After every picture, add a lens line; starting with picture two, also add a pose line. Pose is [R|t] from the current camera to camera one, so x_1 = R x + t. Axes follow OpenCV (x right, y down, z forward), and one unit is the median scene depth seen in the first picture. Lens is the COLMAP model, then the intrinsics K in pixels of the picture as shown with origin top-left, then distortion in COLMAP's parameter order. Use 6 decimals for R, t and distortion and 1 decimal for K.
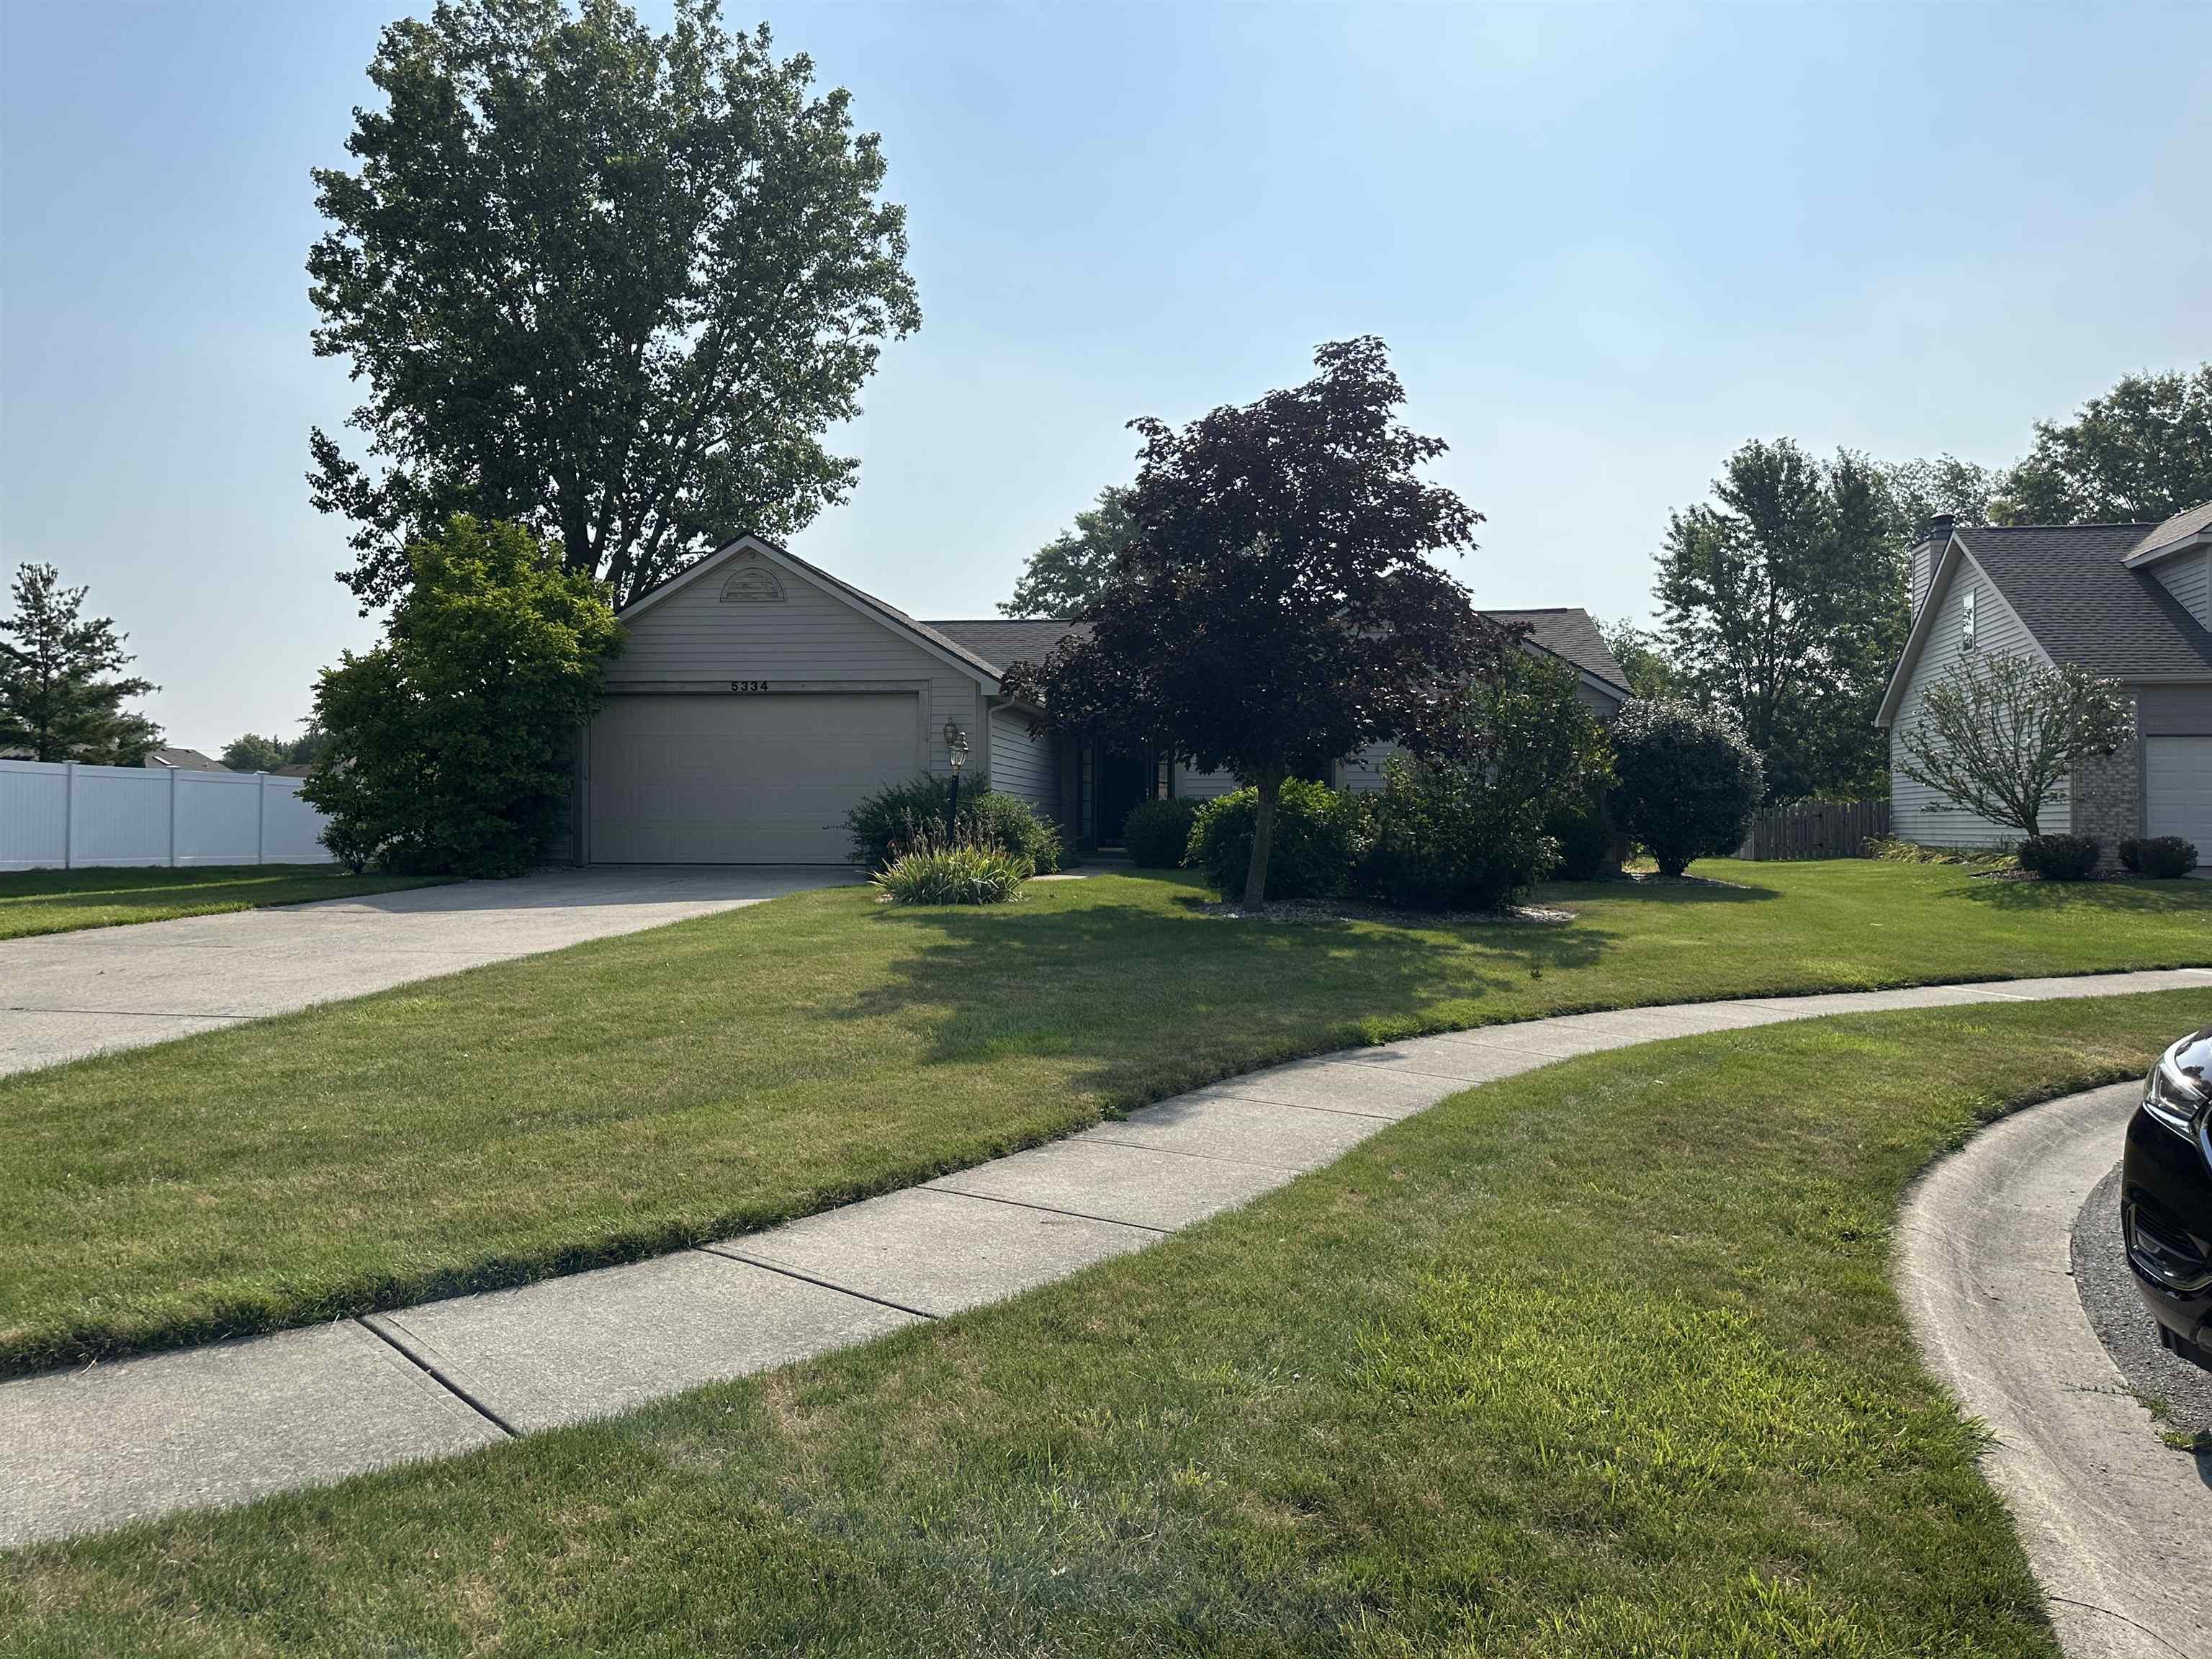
lens RADIAL K [[1541.6, 0, 1117.6], [0, 1541.6, 825.3], [0, 0, 1]] dist [0.086969, -0.119516]
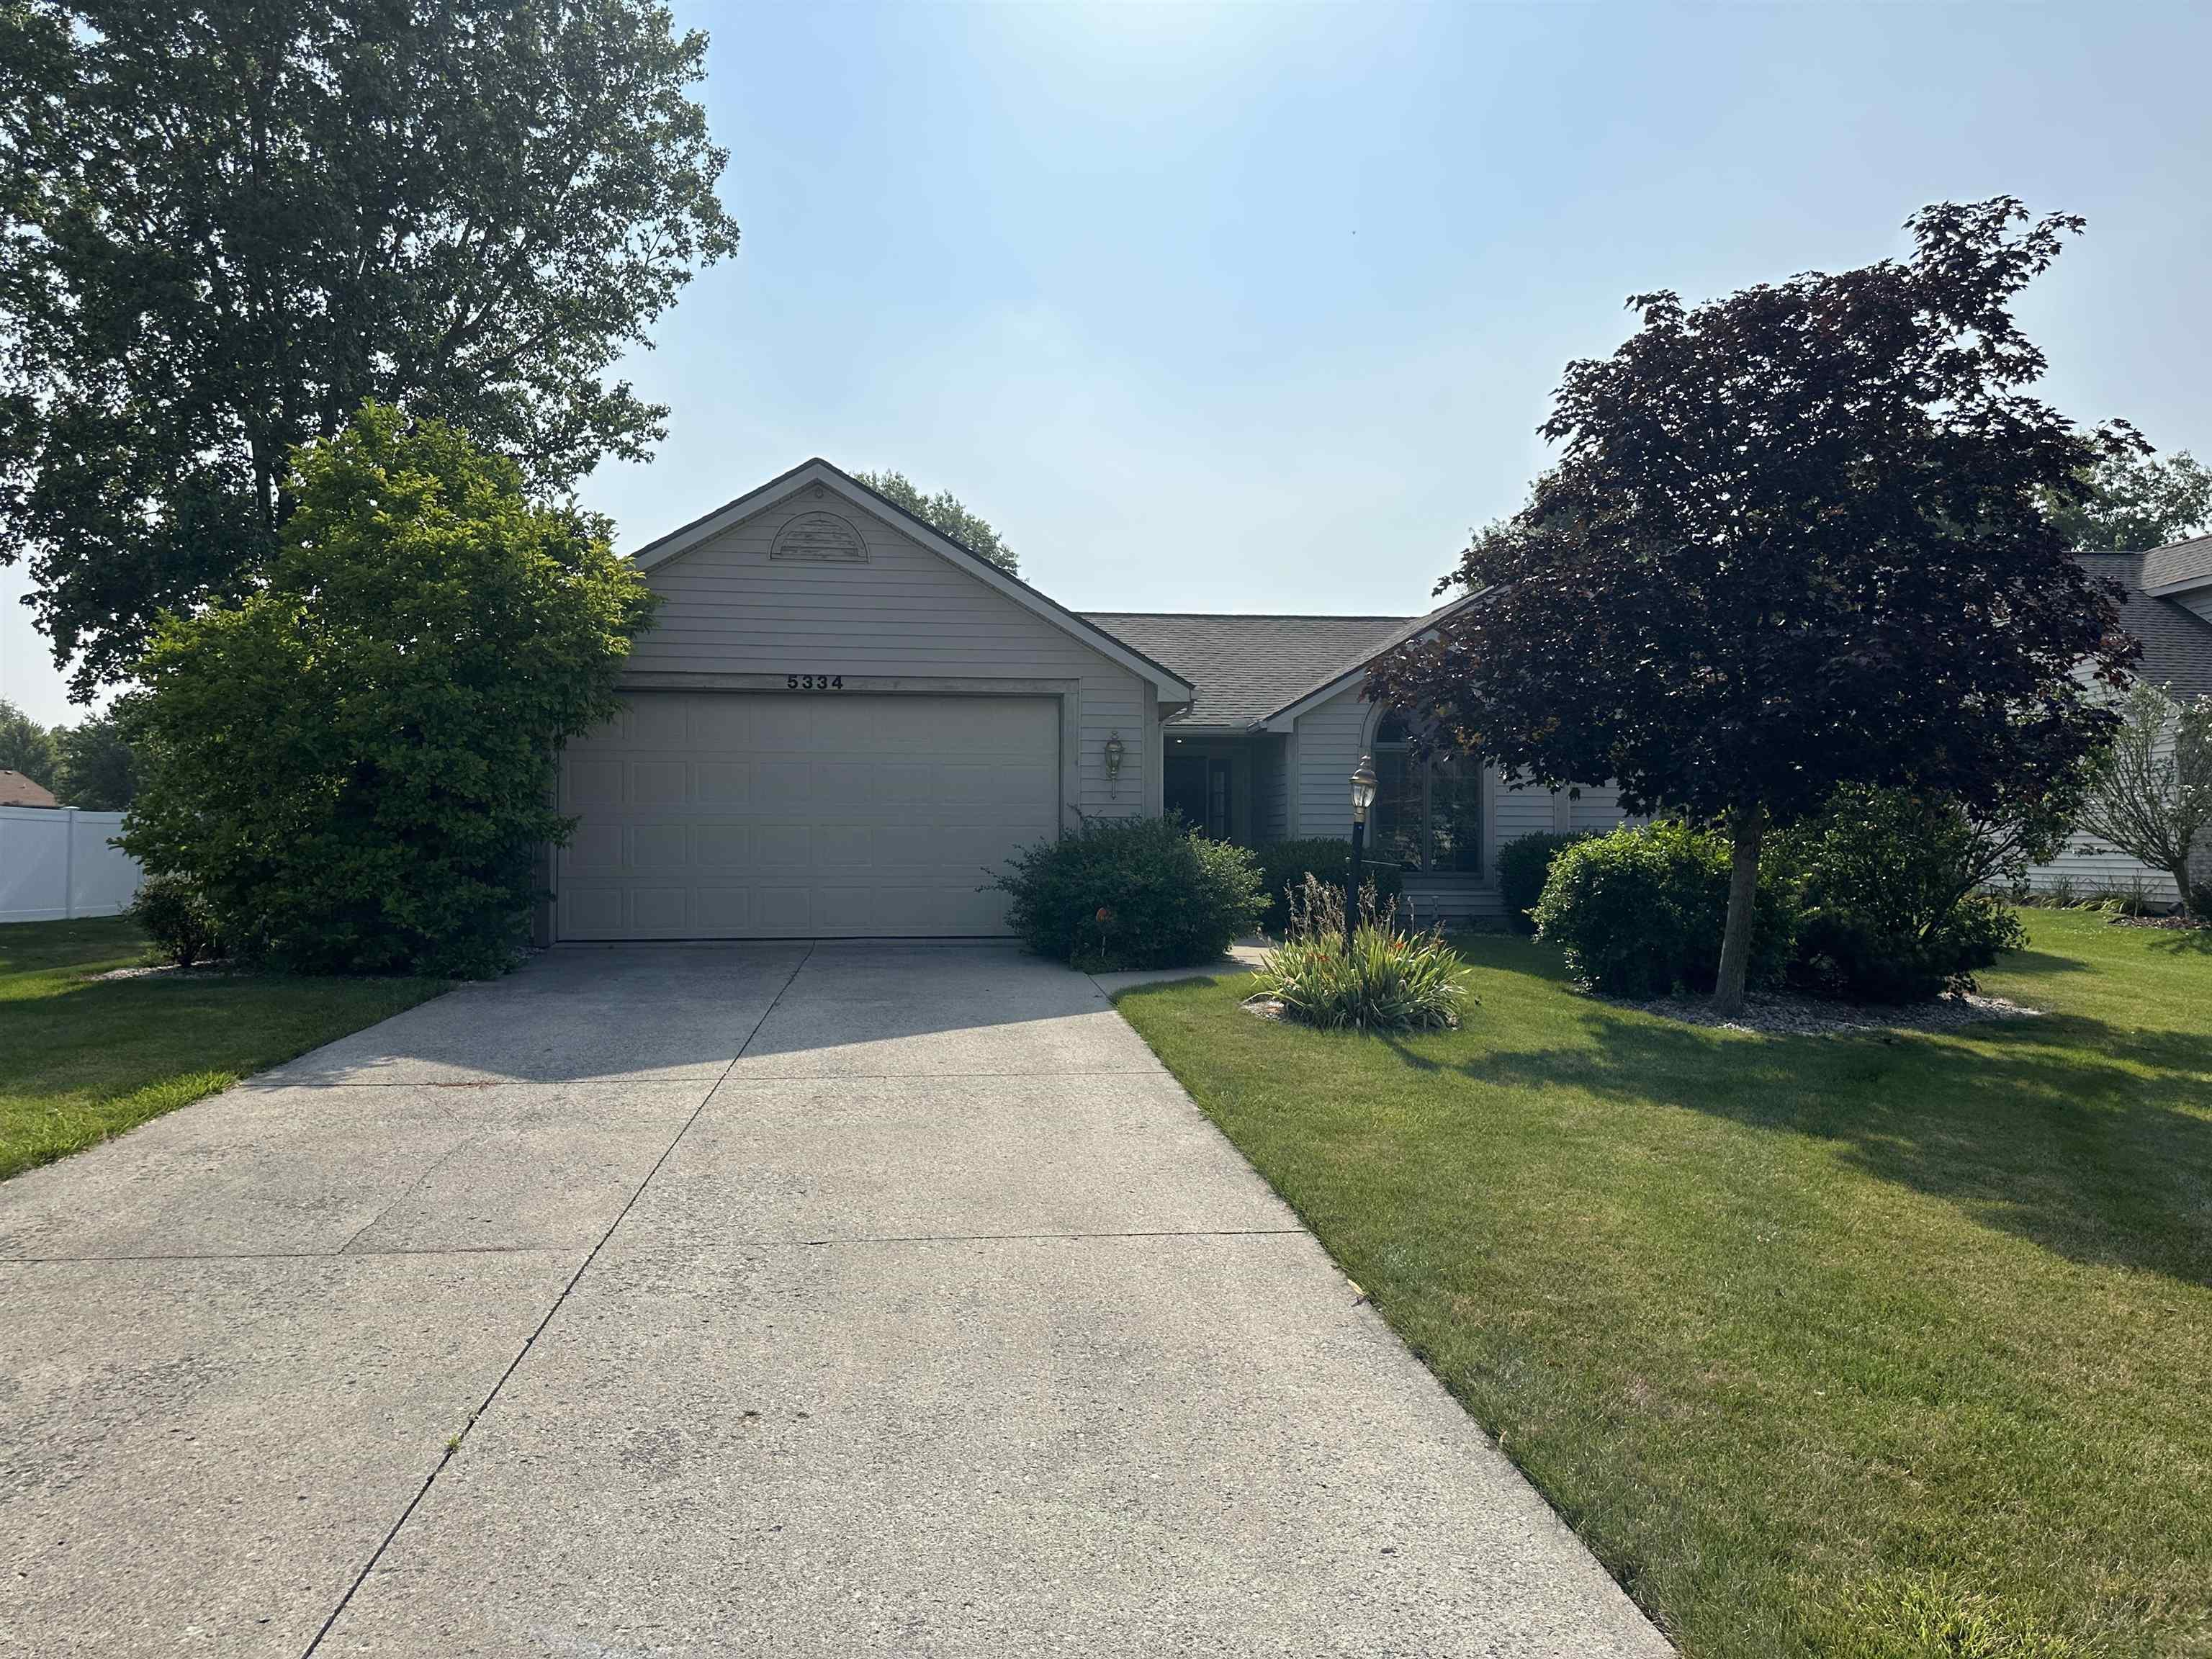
lens RADIAL K [[1541.6, 0, 1103.3], [0, 1541.6, 827.0], [0, 0, 1]] dist [0.086969, -0.119516]
pose [[0.968121, -0.000023, 0.250483, -0.286011], [0.001870, 0.999973, -0.007134, -0.020017], [-0.250476, 0.007375, 0.968095, 0.299267]]
